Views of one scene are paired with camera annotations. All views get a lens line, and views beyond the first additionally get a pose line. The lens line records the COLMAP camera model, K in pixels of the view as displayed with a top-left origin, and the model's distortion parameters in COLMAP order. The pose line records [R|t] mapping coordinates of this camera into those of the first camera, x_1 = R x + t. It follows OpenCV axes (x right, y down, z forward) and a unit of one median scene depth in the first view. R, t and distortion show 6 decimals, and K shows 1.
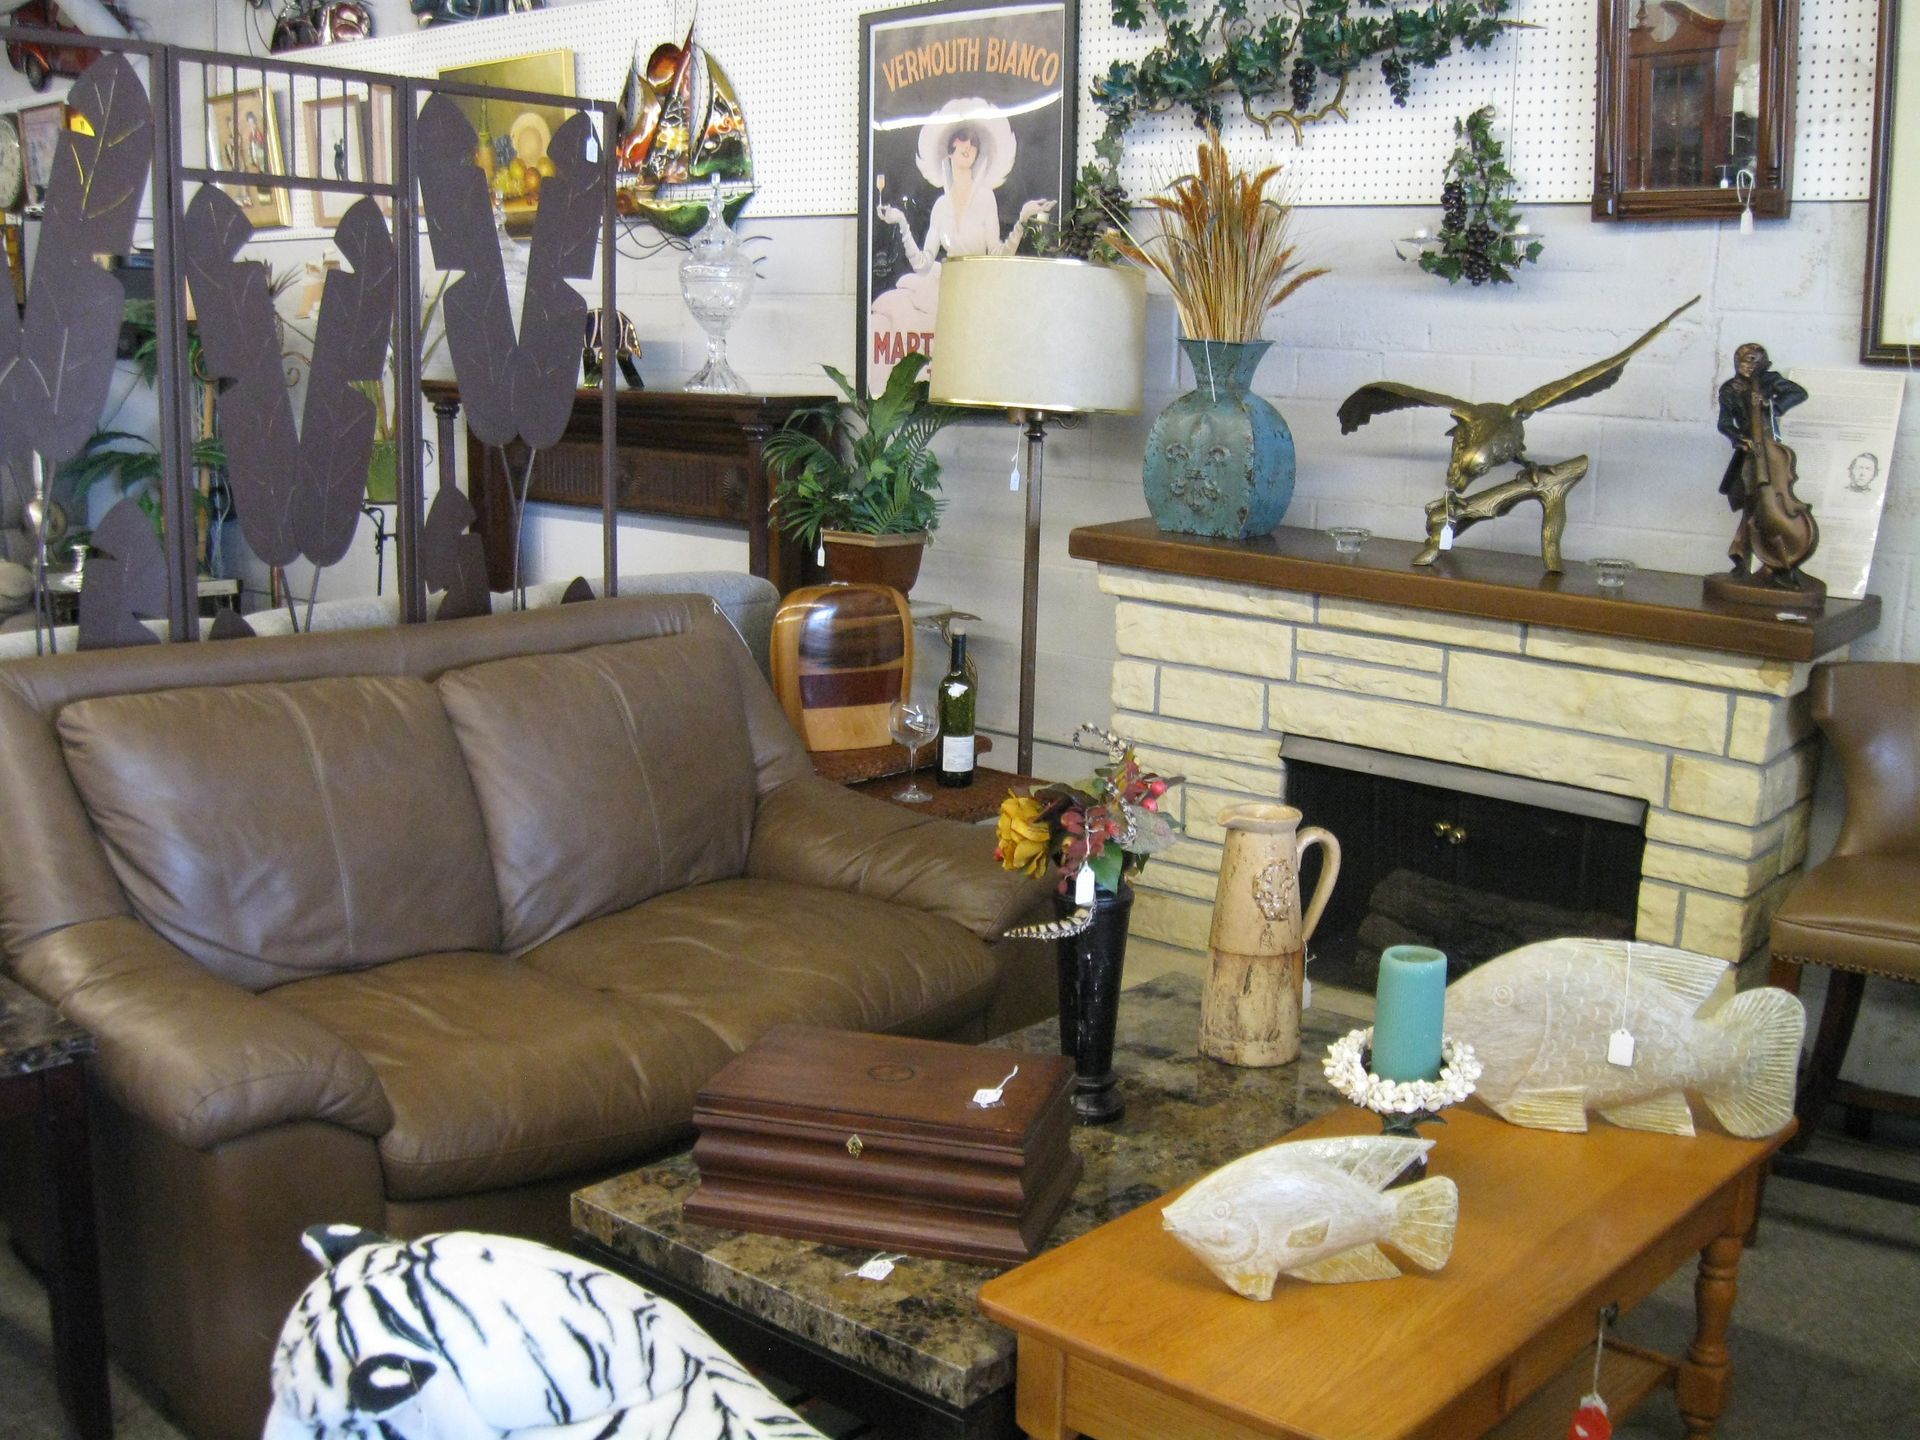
lens RADIAL K [[1996.6, 0, 986.8], [0, 1996.6, 736.9], [0, 0, 1]] dist [-0.148373, 0.081440]
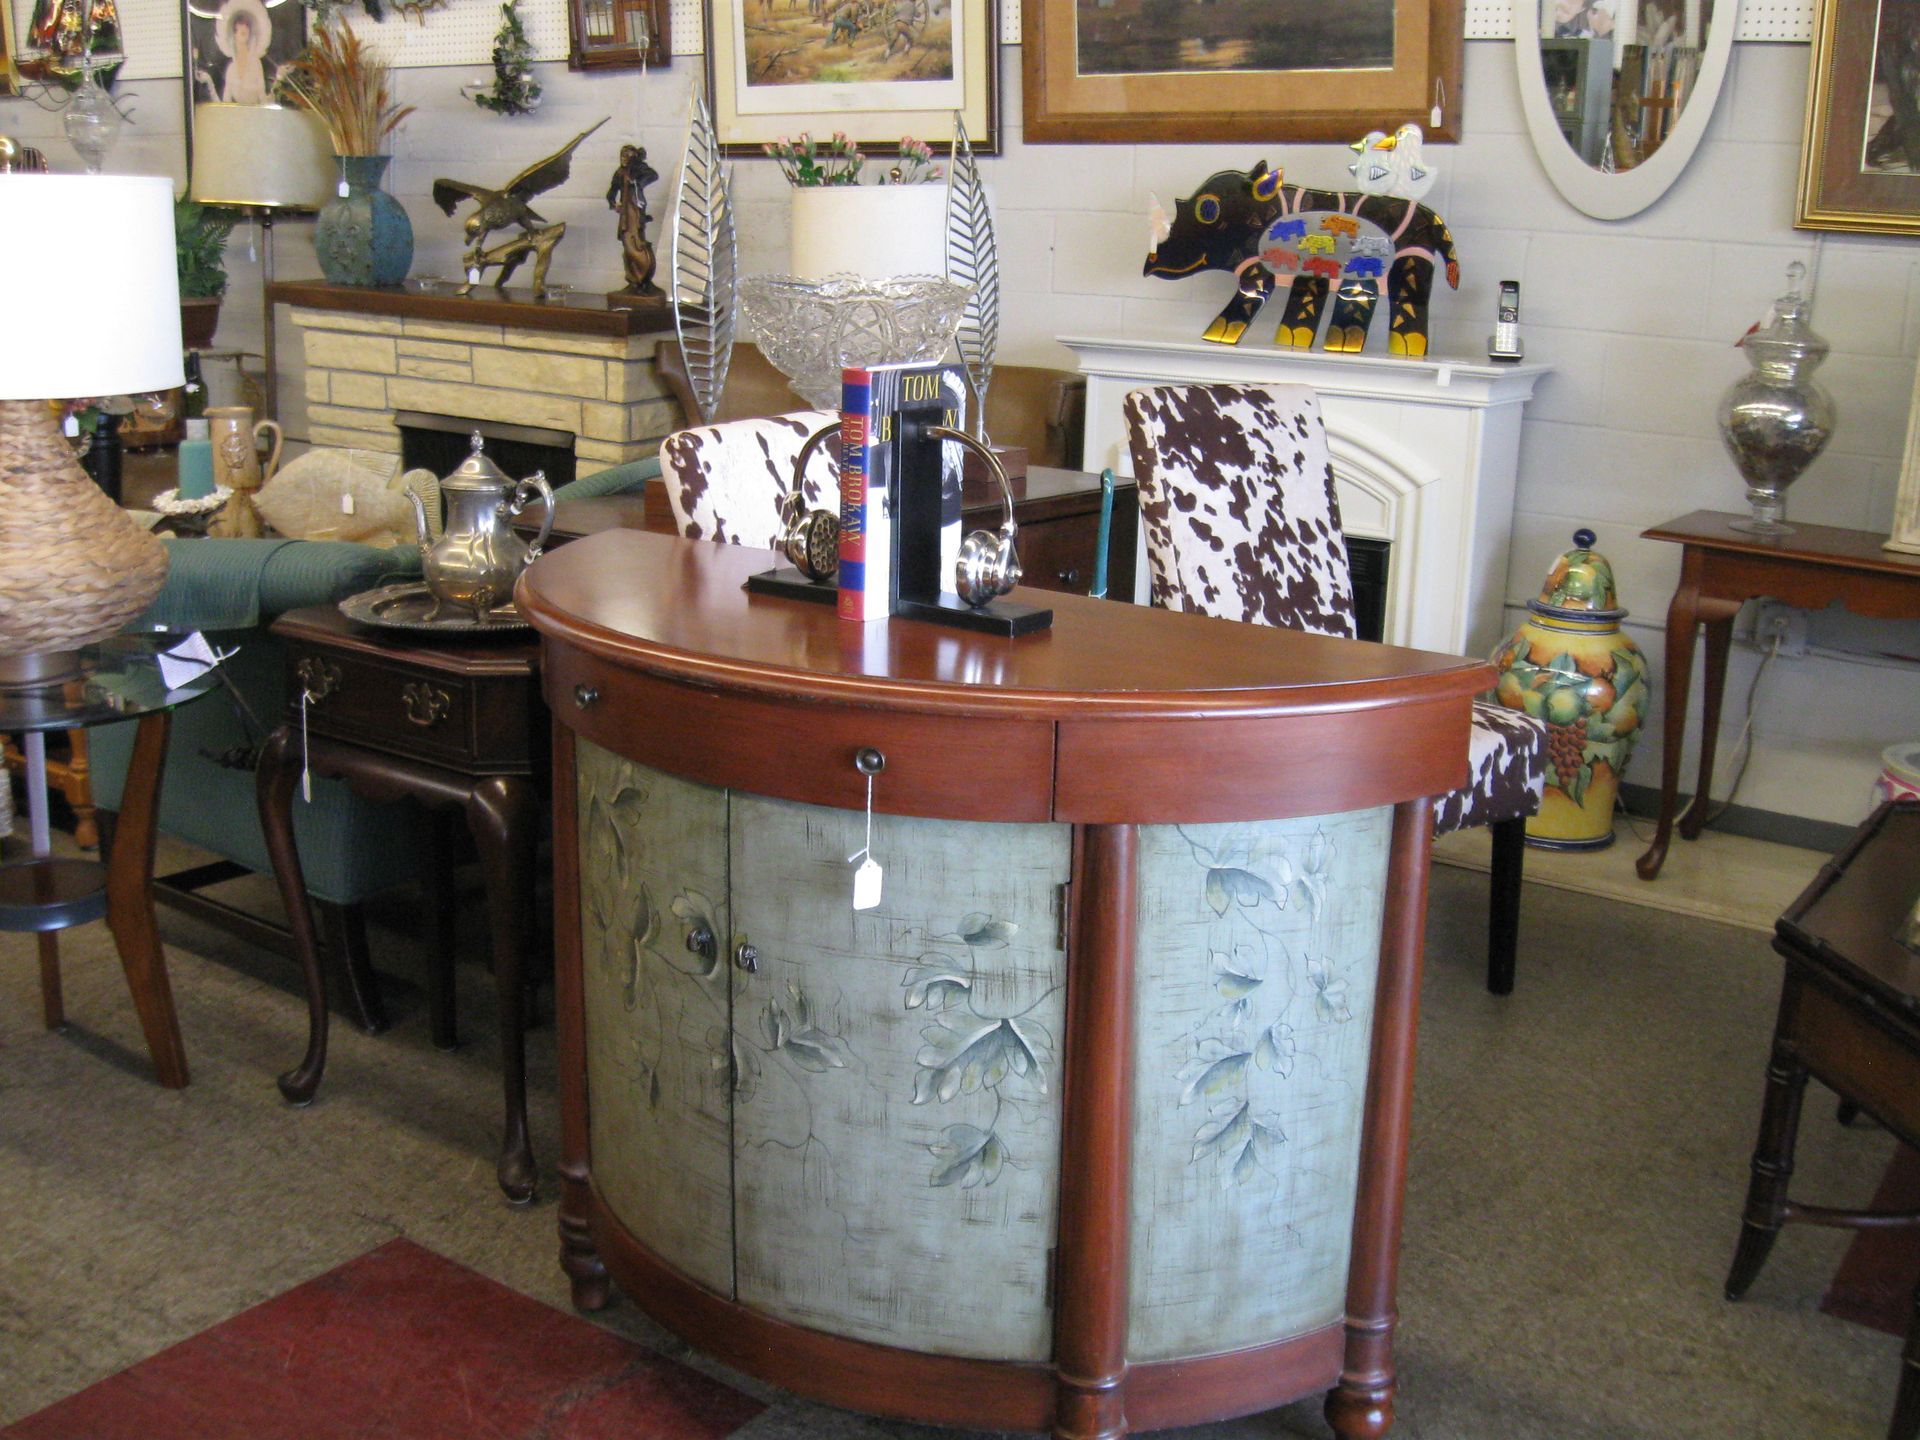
lens RADIAL K [[1996.6, 0, 986.8], [0, 1996.6, 736.9], [0, 0, 1]] dist [-0.148373, 0.081440]
pose [[0.993536, -0.021509, 0.111462, 0.420312], [0.014482, 0.997879, 0.063471, 0.158285], [-0.112590, -0.061446, 0.991740, -0.568341]]
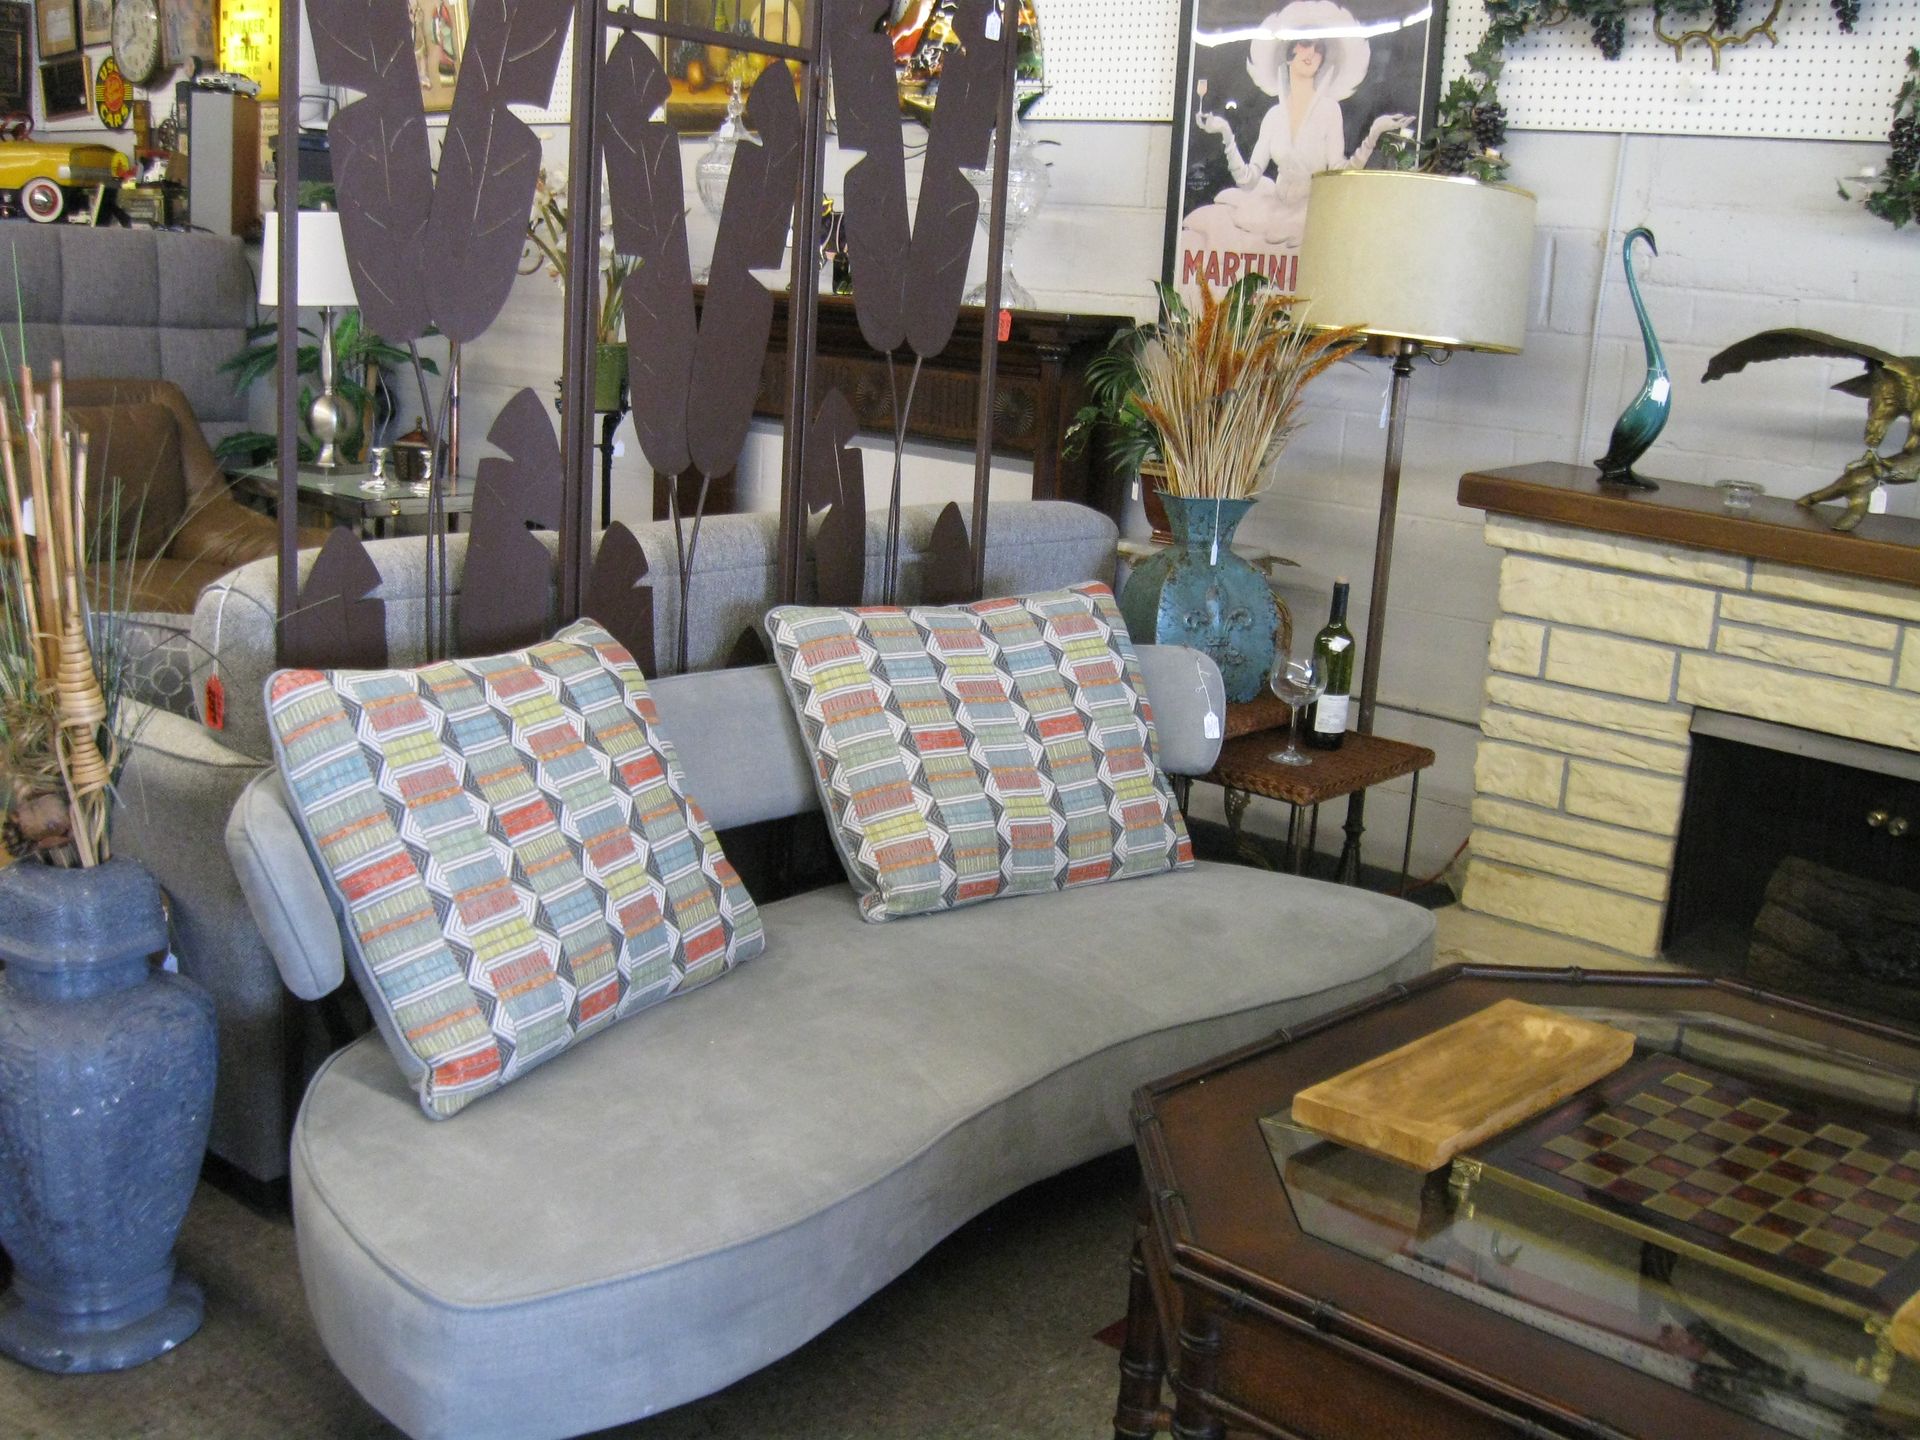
lens RADIAL K [[1985.4, 0, 960.0], [0, 1985.4, 720.0], [0, 0, 1]] dist [-0.130042, 0.037797]
pose [[0.999159, 0.040982, 0.001004, -0.188010], [-0.040995, 0.998847, 0.024964, -0.004196], [0.000020, -0.024985, 0.999688, 0.092852]]
